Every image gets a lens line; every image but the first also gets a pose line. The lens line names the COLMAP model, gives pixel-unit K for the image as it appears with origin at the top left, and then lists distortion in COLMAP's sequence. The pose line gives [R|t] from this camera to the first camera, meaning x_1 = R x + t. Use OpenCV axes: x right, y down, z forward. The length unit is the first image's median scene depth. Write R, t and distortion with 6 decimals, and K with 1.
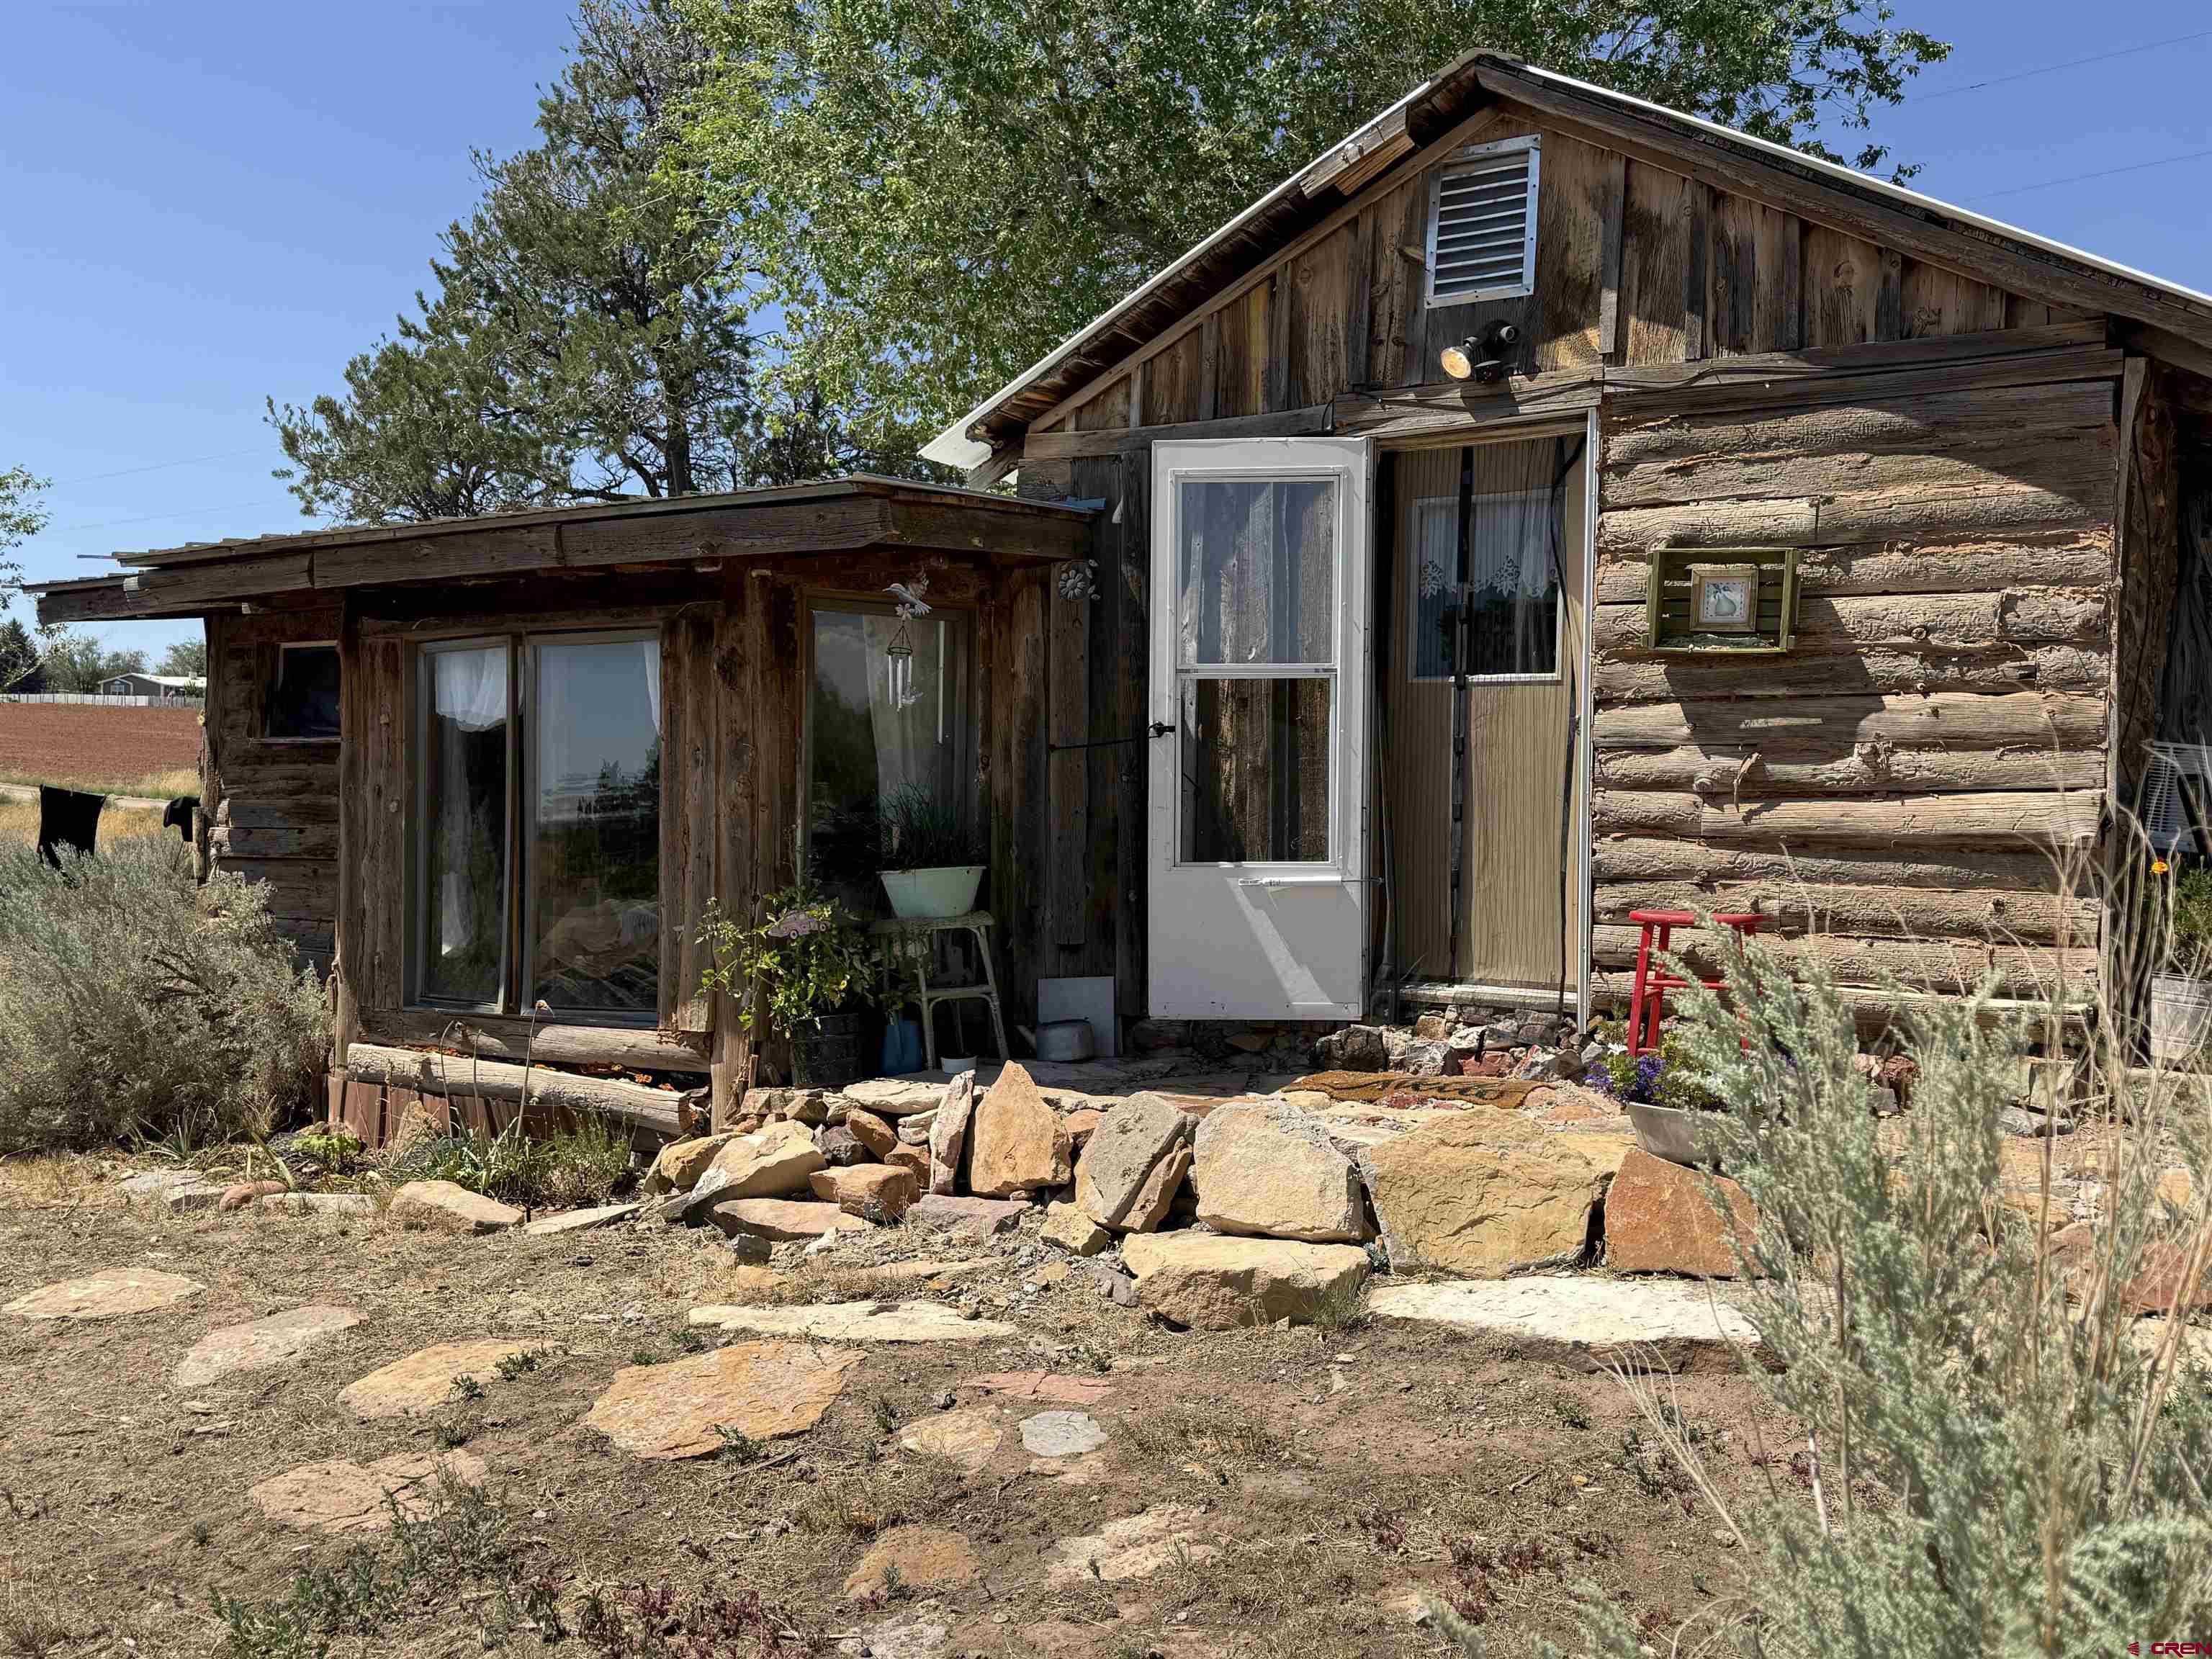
lens RADIAL K [[1858.7, 0, 1106.0], [0, 1858.7, 829.5], [0, 0, 1]] dist [0.172224, -0.376702]
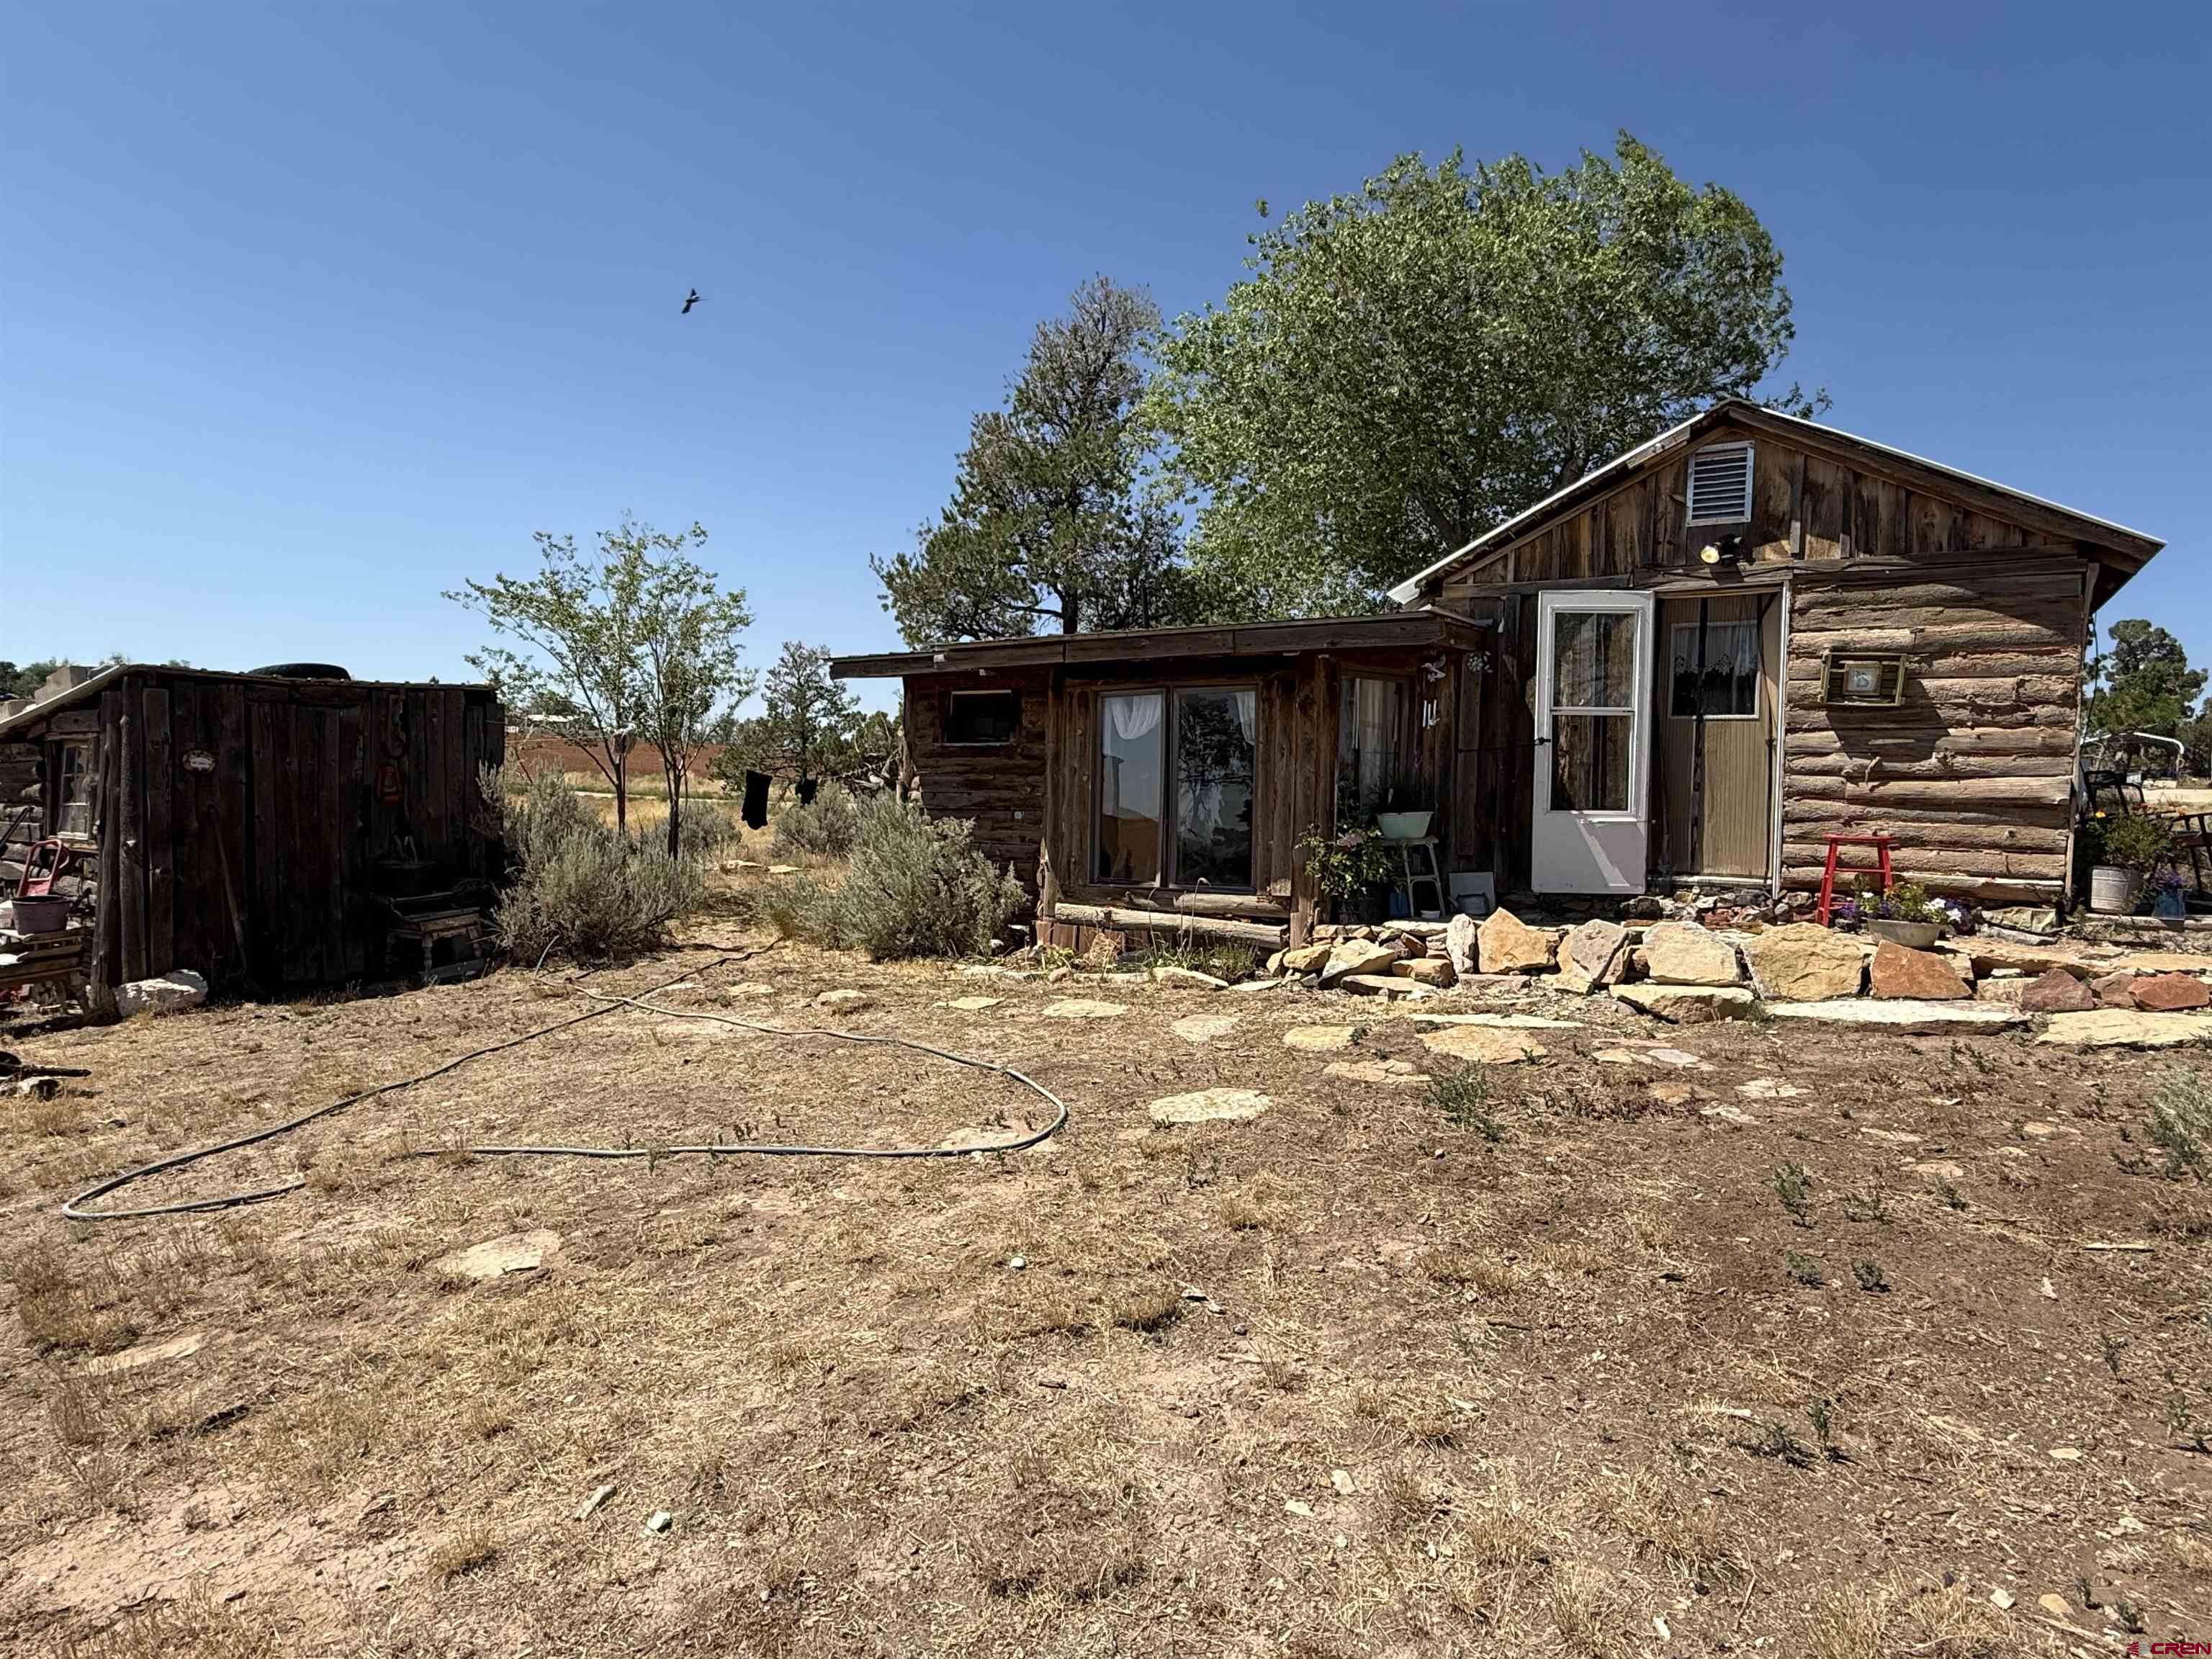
lens RADIAL K [[1200.3, 0, 1106.0], [0, 1200.3, 829.5], [0, 0, 1]] dist [-0.001426, 0.000552]
pose [[0.999881, 0.015453, -0.000422, -0.448192], [-0.015449, 0.999855, 0.007194, 0.038117], [0.000533, -0.007187, 0.999974, -0.252359]]
